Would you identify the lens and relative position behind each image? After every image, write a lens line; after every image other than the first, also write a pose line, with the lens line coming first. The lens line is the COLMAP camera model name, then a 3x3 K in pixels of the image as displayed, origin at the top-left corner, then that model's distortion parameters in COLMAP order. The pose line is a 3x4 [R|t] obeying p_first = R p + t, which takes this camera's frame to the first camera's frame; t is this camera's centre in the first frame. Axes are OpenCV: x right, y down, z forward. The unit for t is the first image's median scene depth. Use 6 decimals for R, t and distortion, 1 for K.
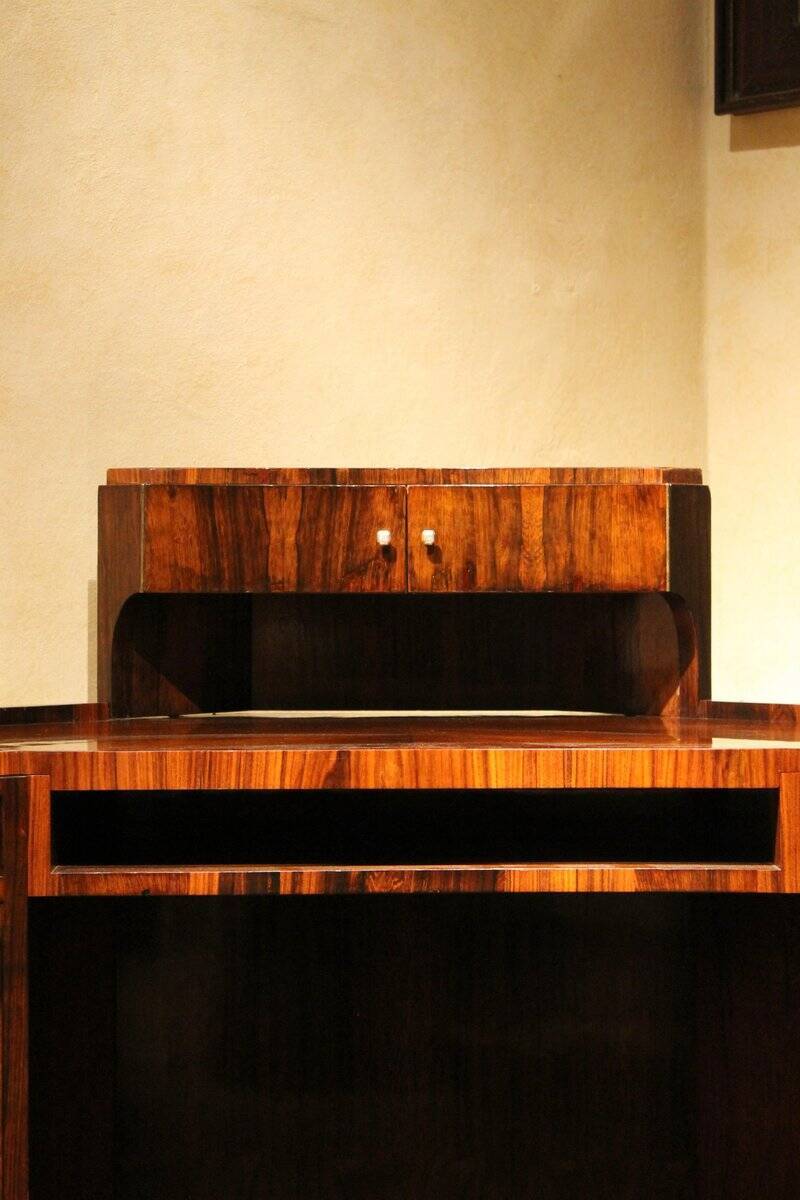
lens RADIAL K [[2693.8, 0, 393.1], [0, 2693.8, 592.3], [0, 0, 1]] dist [0.074015, 0.000000]
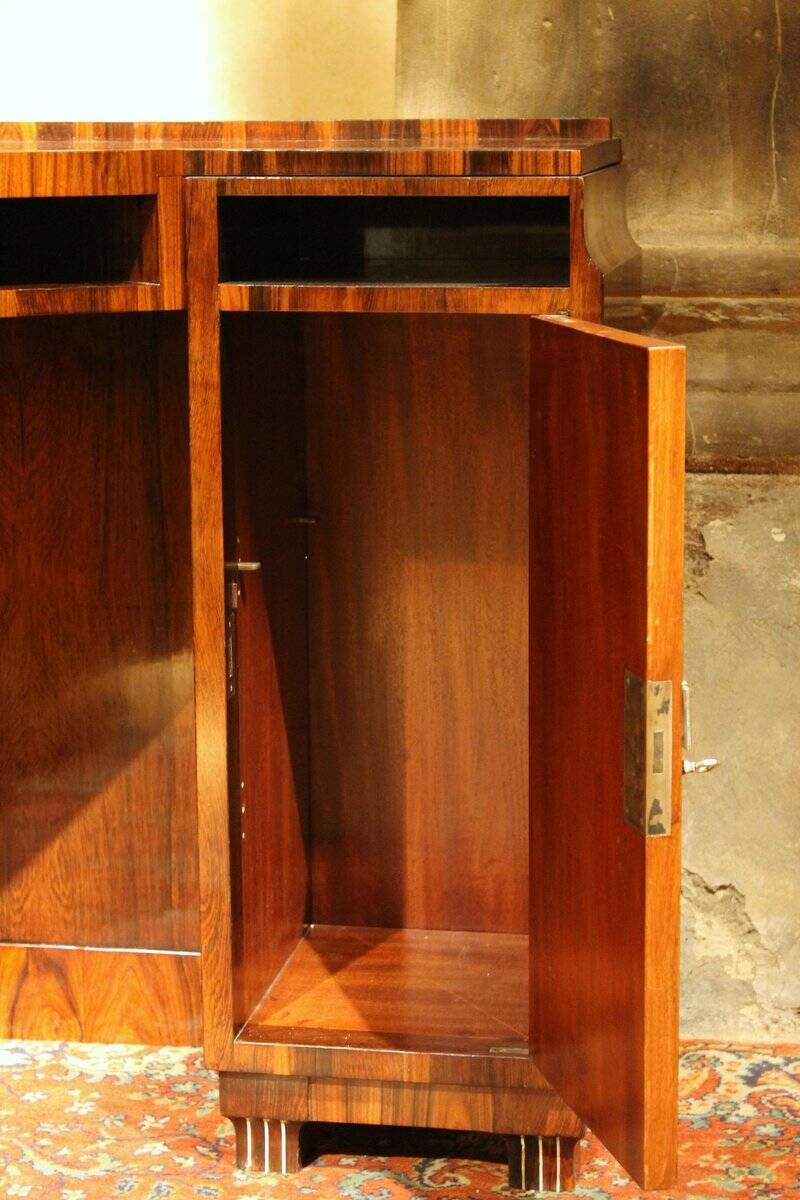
lens RADIAL K [[2693.8, 0, 384.5], [0, 2693.8, 585.2], [0, 0, 1]] dist [0.074015, 0.000000]
pose [[0.832512, -0.100607, 0.544795, -0.255761], [0.007518, 0.985334, 0.170472, 0.040606], [-0.553955, -0.137824, 0.821059, 0.165092]]
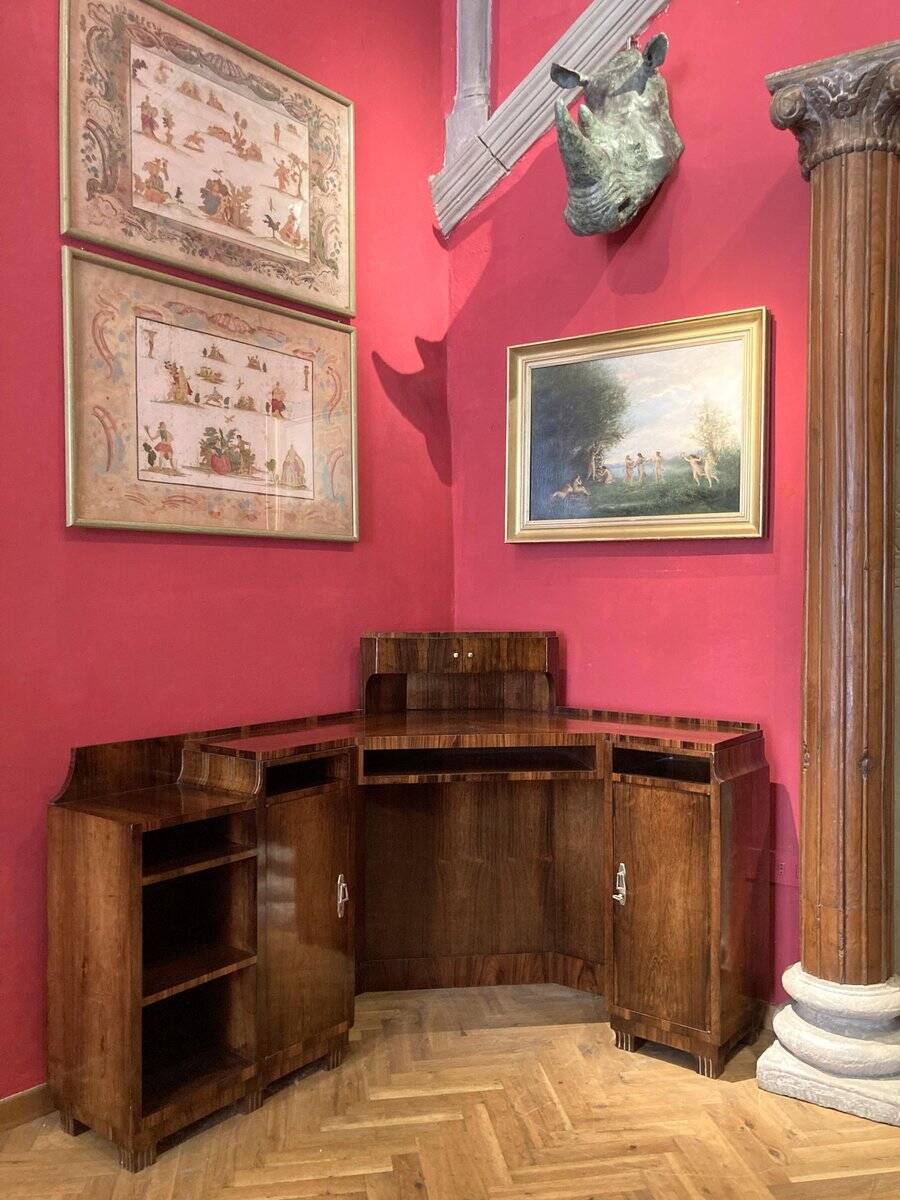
lens RADIAL K [[977.1, 0, 464.0], [0, 977.1, 603.3], [0, 0, 1]] dist [0.023779, -0.037124]
pose [[0.994270, 0.001983, 0.106883, -0.111847], [-0.001833, 0.999997, -0.001497, -0.077668], [-0.106886, 0.001292, 0.994270, -0.098494]]
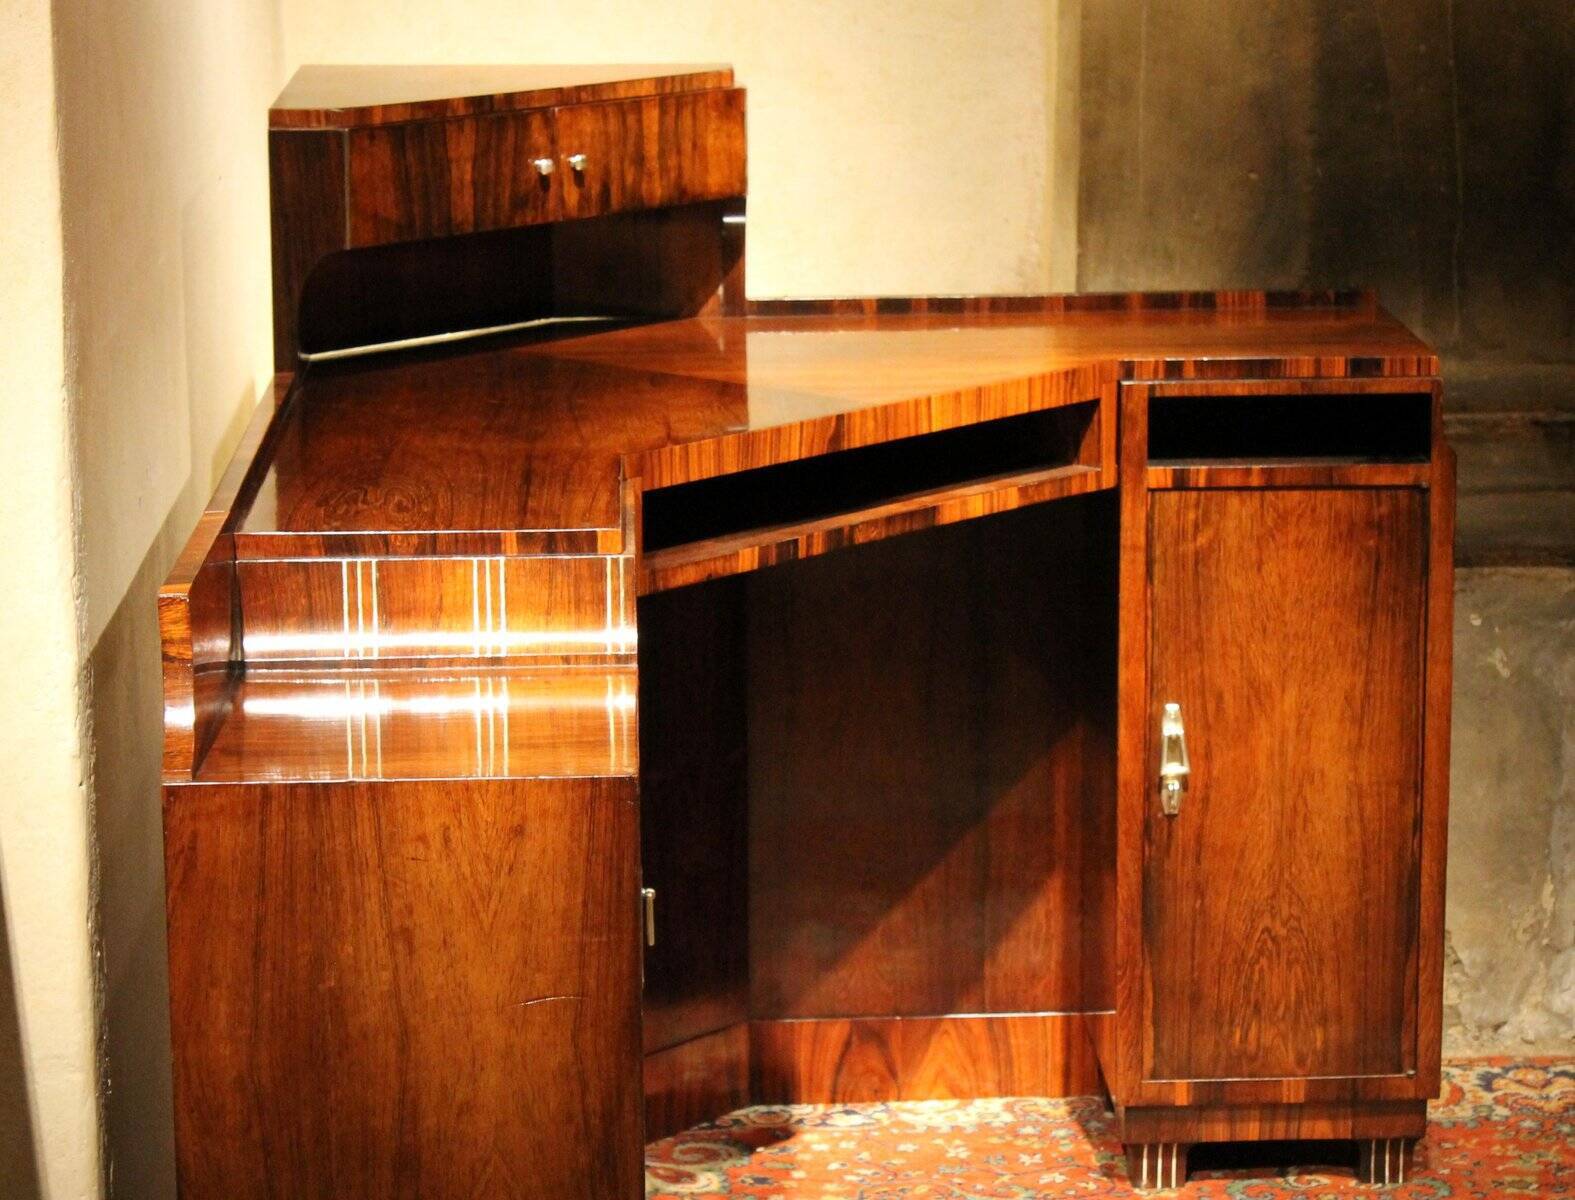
lens RADIAL K [[4205.5, 0, 872.3], [0, 4205.5, 582.6], [0, 0, 1]] dist [0.084003, 0.000000]
pose [[0.677709, -0.155332, 0.718737, -1.007537], [0.007354, 0.978817, 0.204606, -0.178382], [-0.735294, -0.133378, 0.664495, -0.083803]]
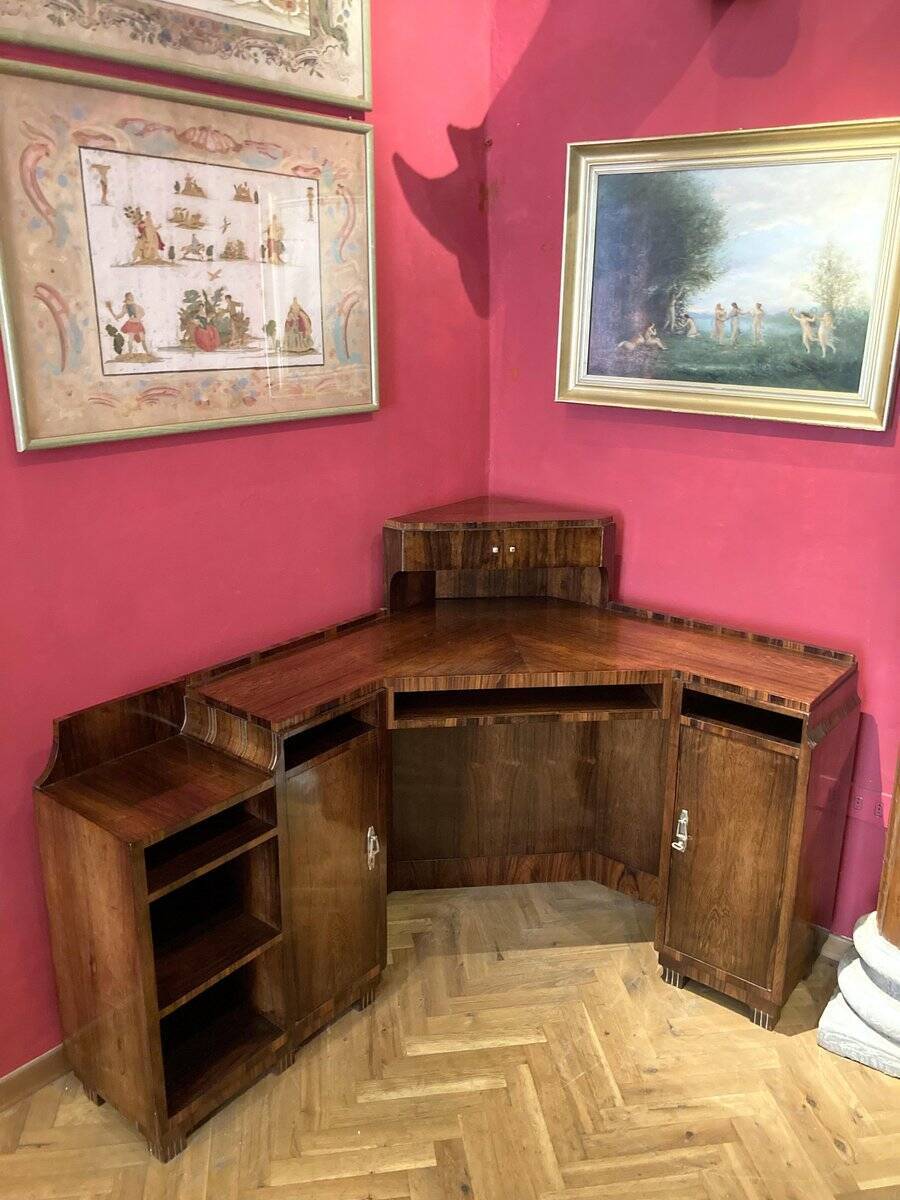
lens RADIAL K [[977.1, 0, 447.9], [0, 977.1, 594.6], [0, 0, 1]] dist [0.023779, -0.037124]
pose [[0.995964, -0.017136, 0.088106, -0.132431], [-0.008380, 0.959565, 0.281362, -0.243039], [-0.089365, -0.280965, 0.955548, 0.093169]]
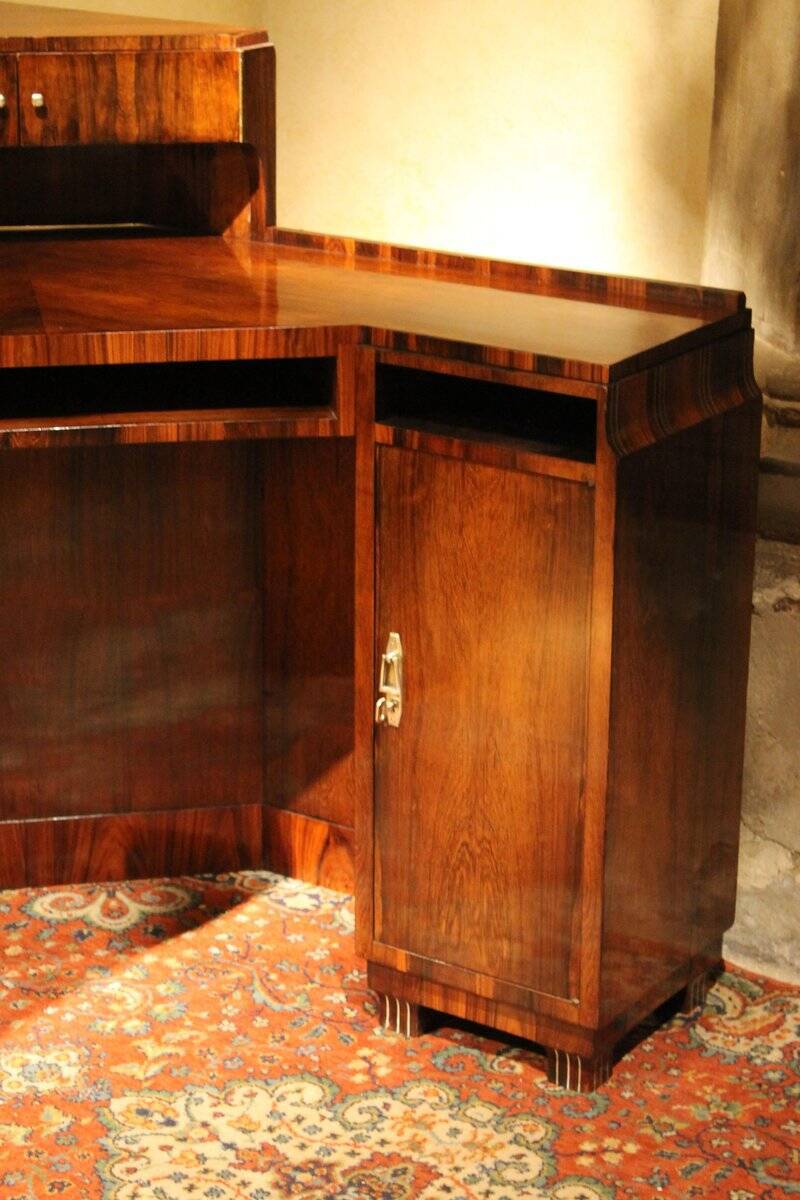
lens RADIAL K [[2693.8, 0, 380.0], [0, 2693.8, 585.4], [0, 0, 1]] dist [0.074015, 0.000000]
pose [[0.985640, -0.042008, 0.163552, -0.041053], [-0.010671, 0.951131, 0.308604, -0.183614], [-0.168524, -0.305917, 0.937024, -0.189351]]
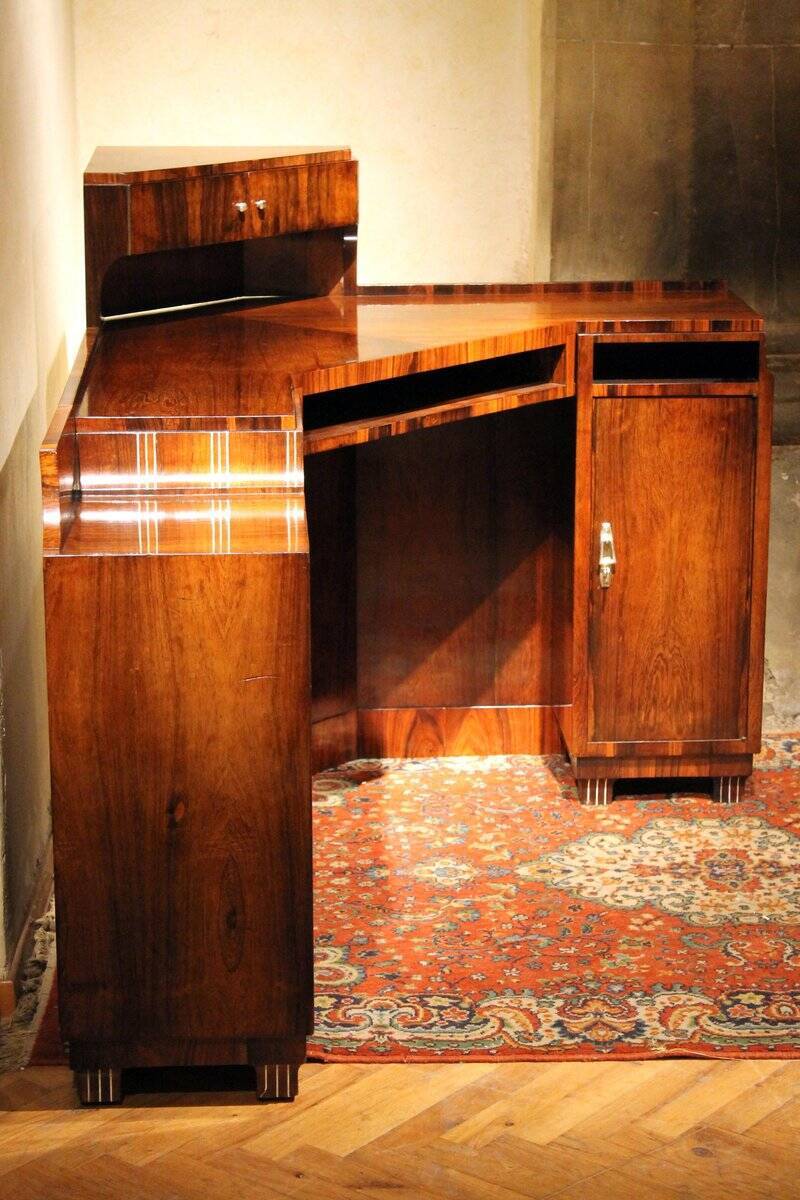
lens RADIAL K [[2693.8, 0, 389.4], [0, 2693.8, 587.4], [0, 0, 1]] dist [0.074015, 0.000000]
pose [[0.682472, -0.183796, 0.707426, -1.128466], [0.005840, 0.969207, 0.246176, -0.196742], [-0.730889, -0.163877, 0.662530, -0.173623]]
